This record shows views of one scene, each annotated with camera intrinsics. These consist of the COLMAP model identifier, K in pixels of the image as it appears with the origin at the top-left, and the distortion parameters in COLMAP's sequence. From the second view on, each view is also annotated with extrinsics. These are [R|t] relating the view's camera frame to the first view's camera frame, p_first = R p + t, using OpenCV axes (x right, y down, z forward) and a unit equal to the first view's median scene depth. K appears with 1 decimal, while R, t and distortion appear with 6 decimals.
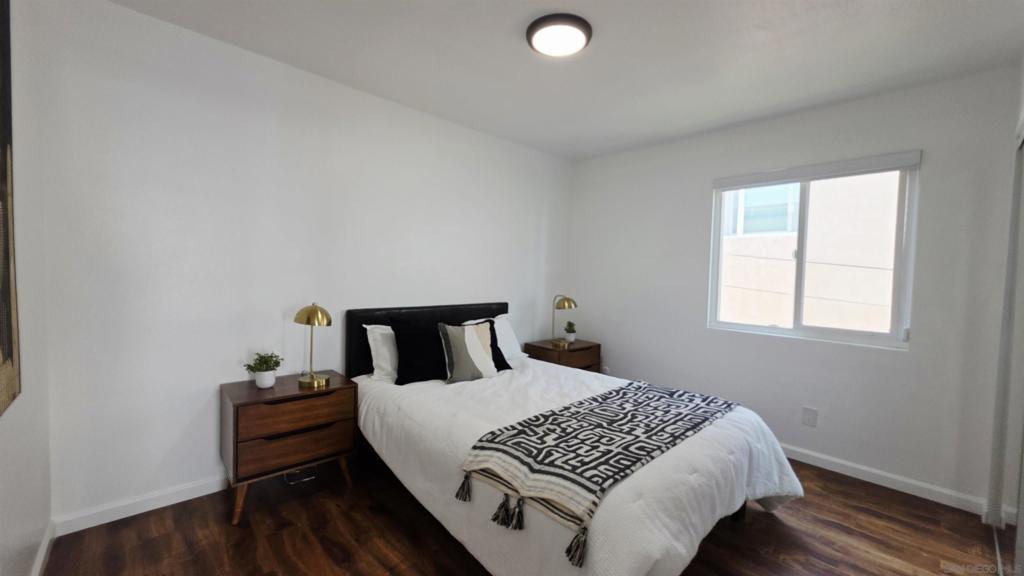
lens RADIAL K [[410.2, 0, 506.6], [0, 410.2, 288.9], [0, 0, 1]] dist [0.002737, -0.000627]
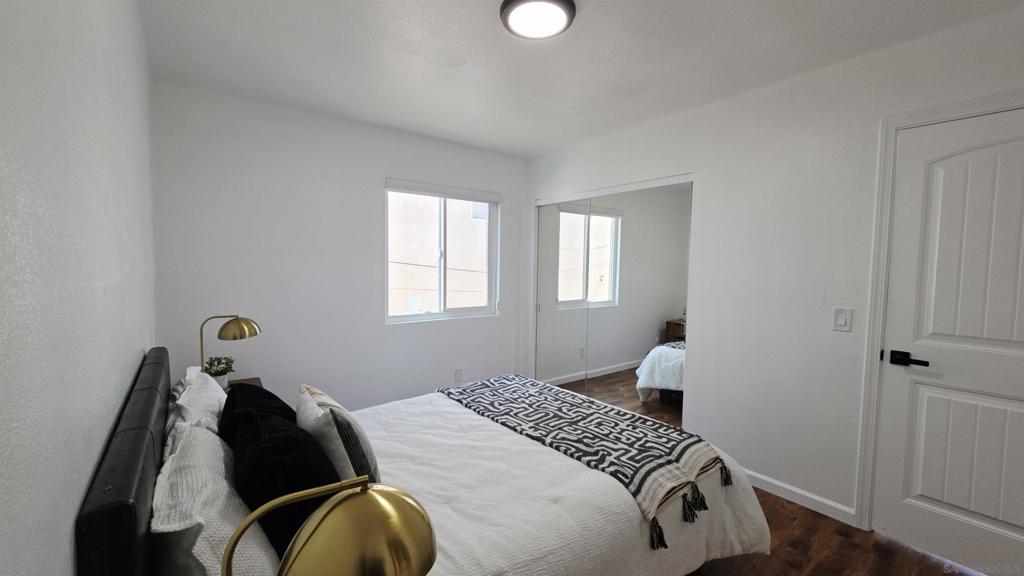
lens RADIAL K [[410.2, 0, 513.6], [0, 410.2, 283.8], [0, 0, 1]] dist [0.002737, -0.000627]
pose [[0.062900, -0.074300, 0.995250, -0.862611], [0.029586, 0.996925, 0.072555, -0.121490], [-0.997581, 0.024881, 0.064905, 1.099696]]
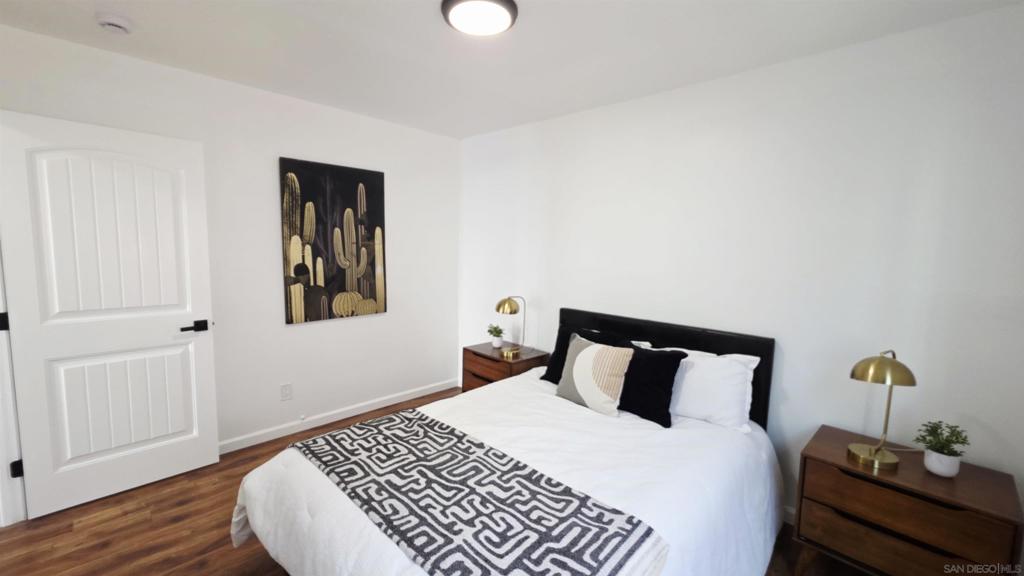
lens RADIAL K [[410.2, 0, 504.6], [0, 410.2, 287.5], [0, 0, 1]] dist [0.002737, -0.000627]
pose [[0.034881, 0.077001, -0.996421, 1.119565], [-0.061596, 0.995298, 0.074758, -0.119672], [0.997491, 0.058768, 0.039460, 1.146523]]
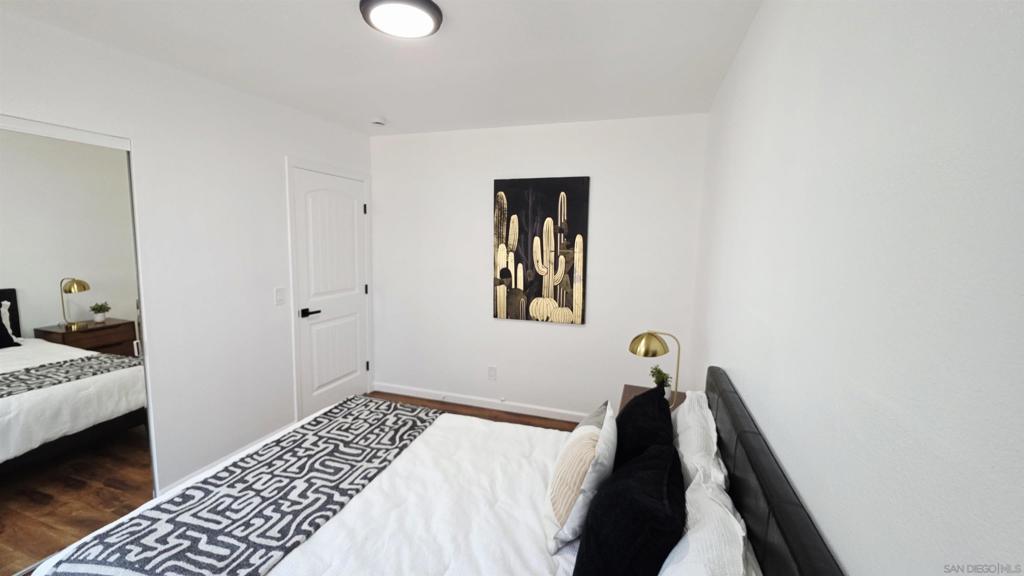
lens RADIAL K [[410.2, 0, 500.1], [0, 410.2, 288.0], [0, 0, 1]] dist [0.002737, -0.000627]
pose [[-0.881744, 0.014207, -0.471514, 0.377048], [-0.062164, 0.987330, 0.145998, -0.228276], [0.467614, 0.158044, -0.869689, 2.056746]]
